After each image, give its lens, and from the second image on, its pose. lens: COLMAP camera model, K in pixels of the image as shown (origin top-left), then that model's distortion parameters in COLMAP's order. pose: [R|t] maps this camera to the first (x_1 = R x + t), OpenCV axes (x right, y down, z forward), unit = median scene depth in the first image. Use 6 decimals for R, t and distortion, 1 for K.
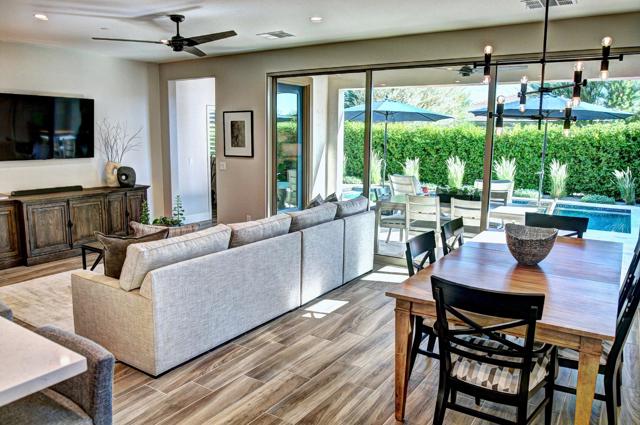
lens RADIAL K [[485.9, 0, 315.1], [0, 485.9, 214.4], [0, 0, 1]] dist [-0.068350, 0.038061]
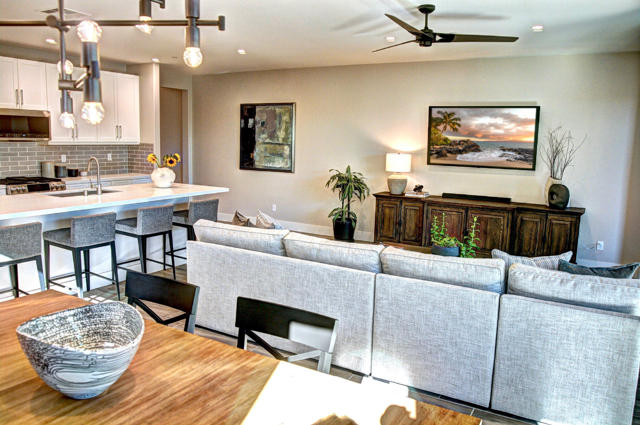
lens RADIAL K [[485.9, 0, 313.6], [0, 485.9, 211.7], [0, 0, 1]] dist [-0.068350, 0.038061]
pose [[0.055459, 0.139859, -0.988617, 0.416015], [-0.186183, 0.974223, 0.127378, -0.080768], [0.980949, 0.176999, 0.080069, 0.535222]]
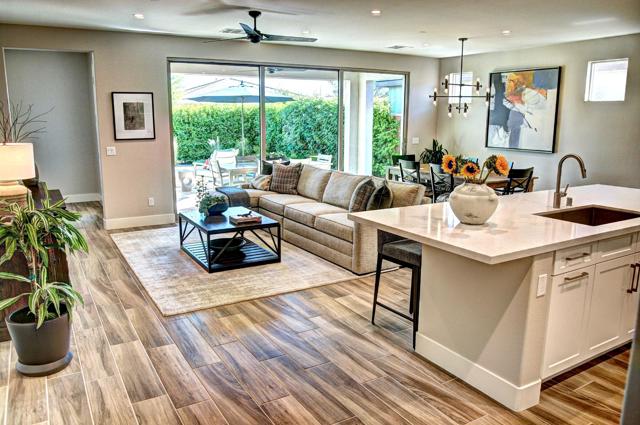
lens RADIAL K [[485.9, 0, 317.2], [0, 485.9, 210.2], [0, 0, 1]] dist [-0.068350, 0.038061]
pose [[0.428435, -0.180707, 0.885318, -0.896695], [0.149740, 0.980449, 0.127661, -0.050124], [-0.891079, 0.077873, 0.447118, 0.262983]]
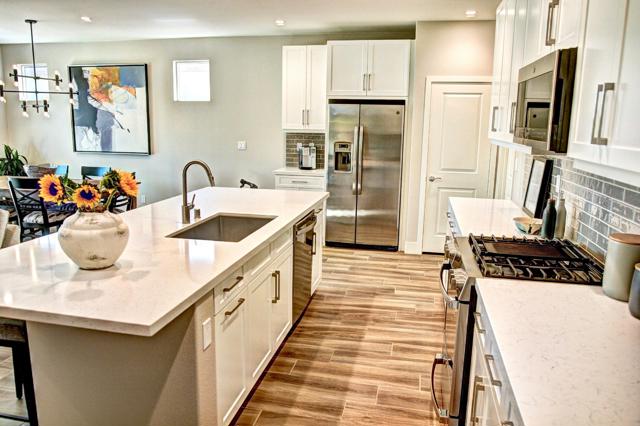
lens RADIAL K [[485.9, 0, 313.8], [0, 485.9, 215.3], [0, 0, 1]] dist [-0.068350, 0.038061]
pose [[-0.360375, -0.196049, 0.911973, -0.785496], [0.132442, 0.957006, 0.258066, -0.055129], [-0.923357, 0.213784, -0.318916, 0.295056]]
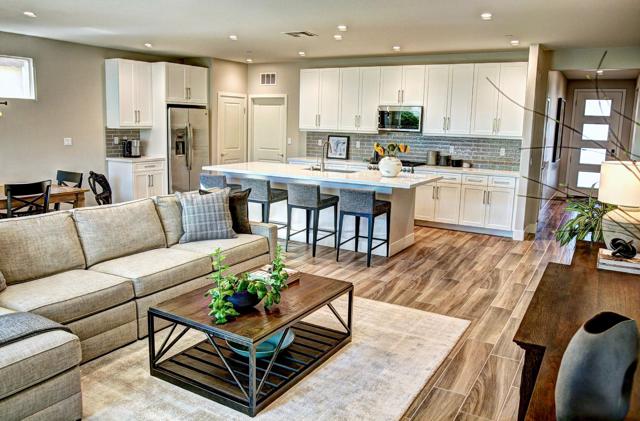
lens RADIAL K [[485.9, 0, 326.2], [0, 485.9, 195.3], [0, 0, 1]] dist [-0.068350, 0.038061]
pose [[-0.997490, -0.025783, -0.065939, -0.287117], [-0.044809, 0.950980, 0.305989, -0.192709], [0.054818, 0.308176, -0.949749, 1.165711]]
